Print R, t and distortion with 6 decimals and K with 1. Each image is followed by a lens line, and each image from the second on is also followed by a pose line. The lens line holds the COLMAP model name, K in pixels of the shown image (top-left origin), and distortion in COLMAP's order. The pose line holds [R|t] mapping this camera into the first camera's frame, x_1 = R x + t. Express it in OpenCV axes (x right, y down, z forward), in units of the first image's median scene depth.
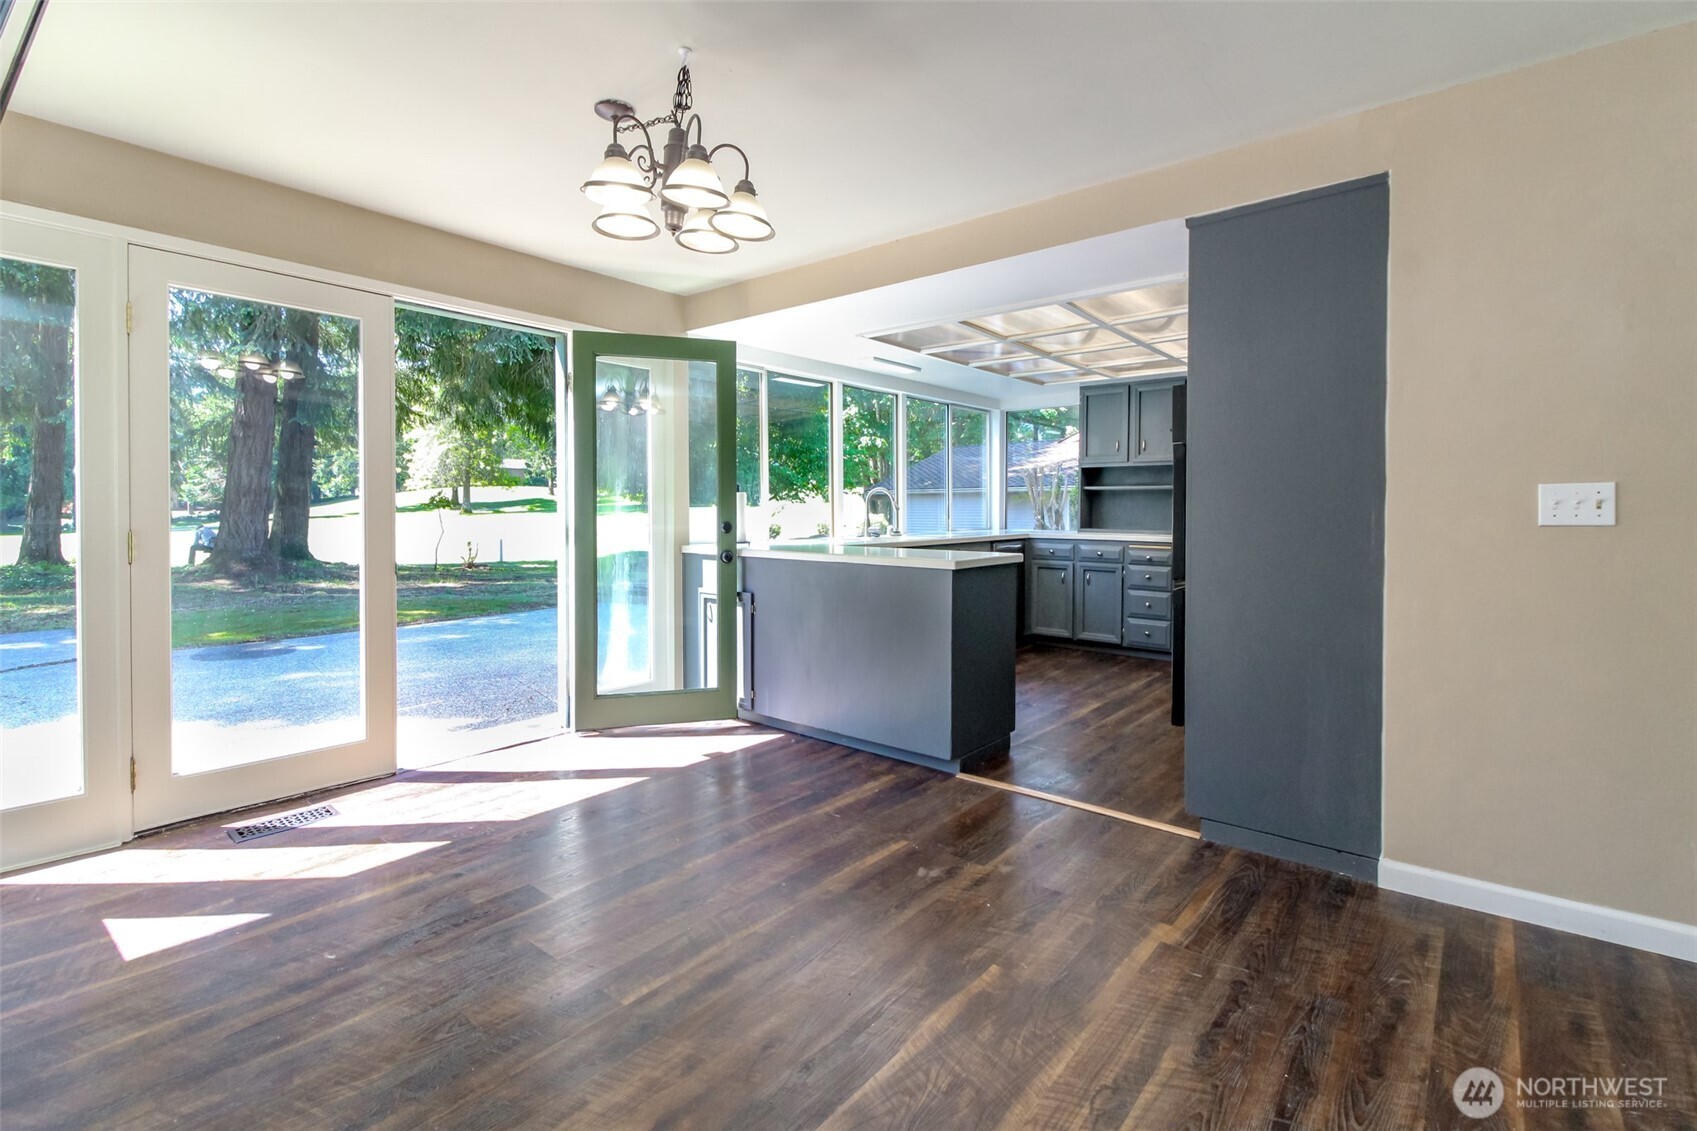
lens RADIAL K [[783.3, 0, 856.0], [0, 783.3, 528.3], [0, 0, 1]] dist [0.001185, 0.000164]
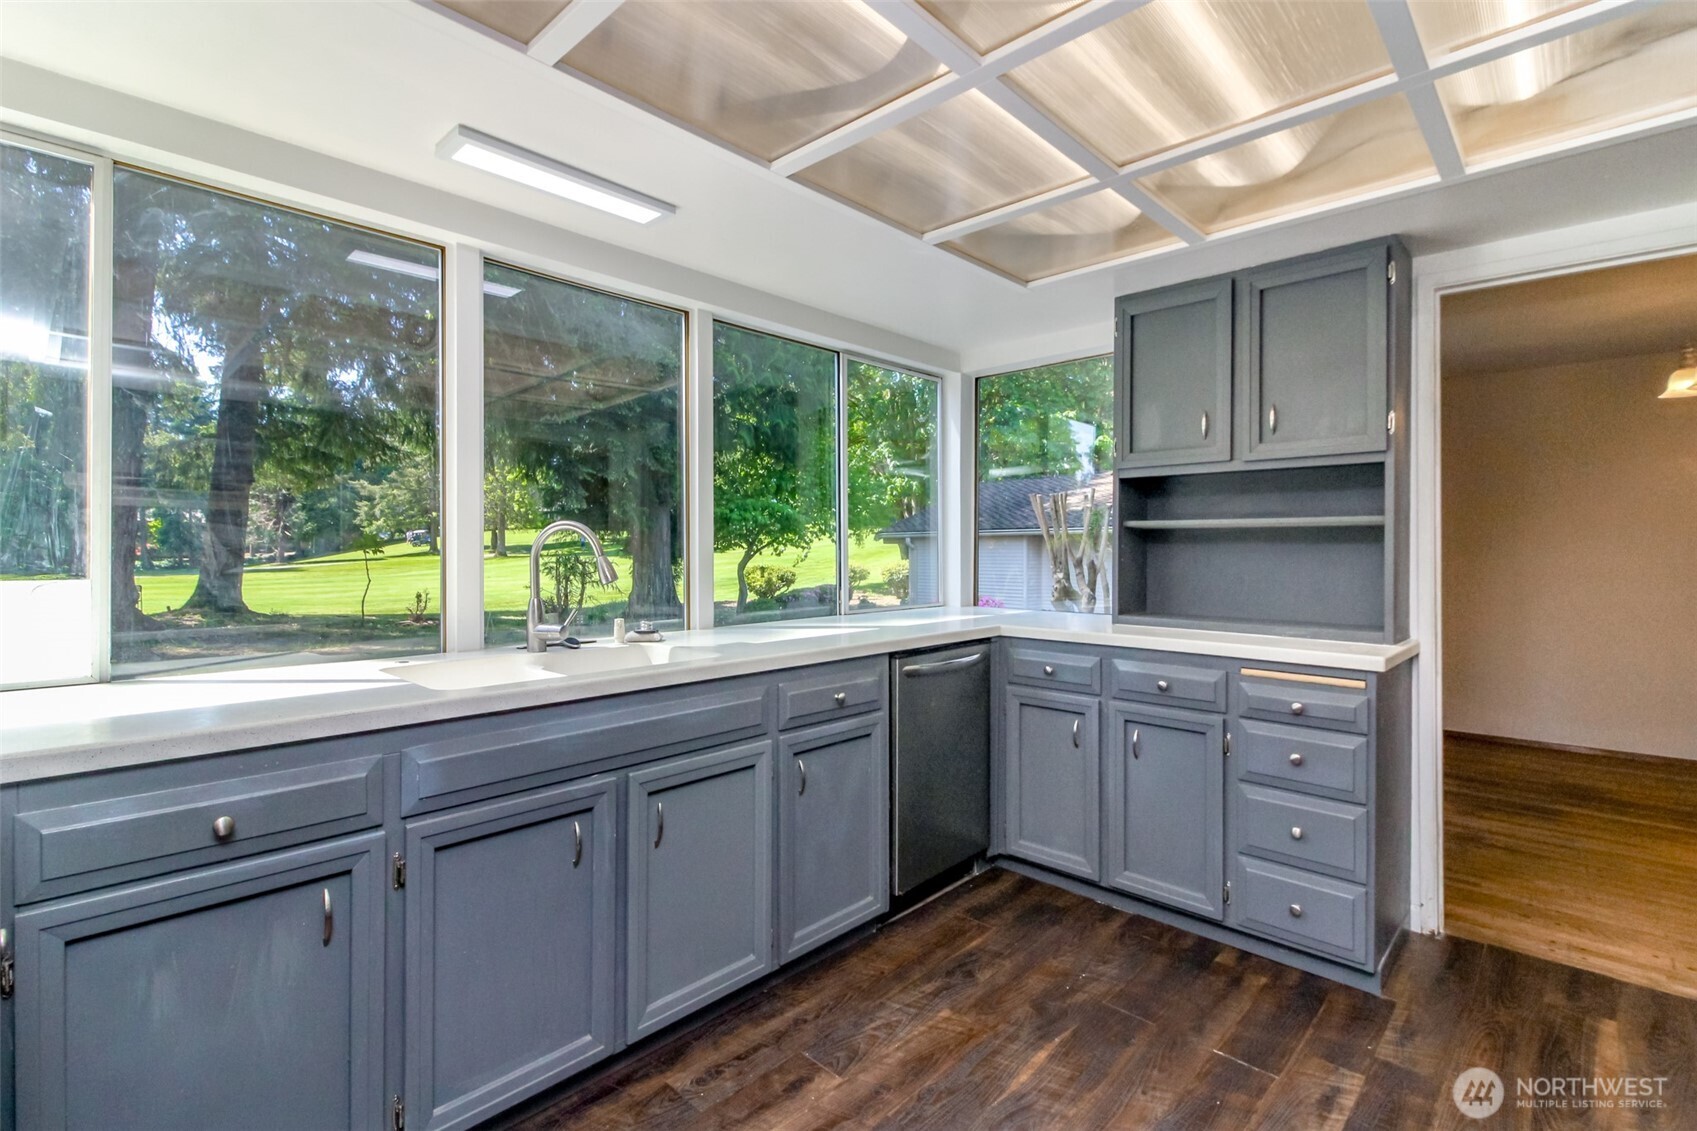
lens RADIAL K [[767.7, 0, 852.8], [0, 767.7, 552.6], [0, 0, 1]] dist [0.013265, -0.000108]
pose [[0.997361, 0.001131, -0.072597, 0.168028], [-0.002767, 0.999744, -0.022448, -0.025181], [0.072553, 0.022590, 0.997109, 0.553659]]
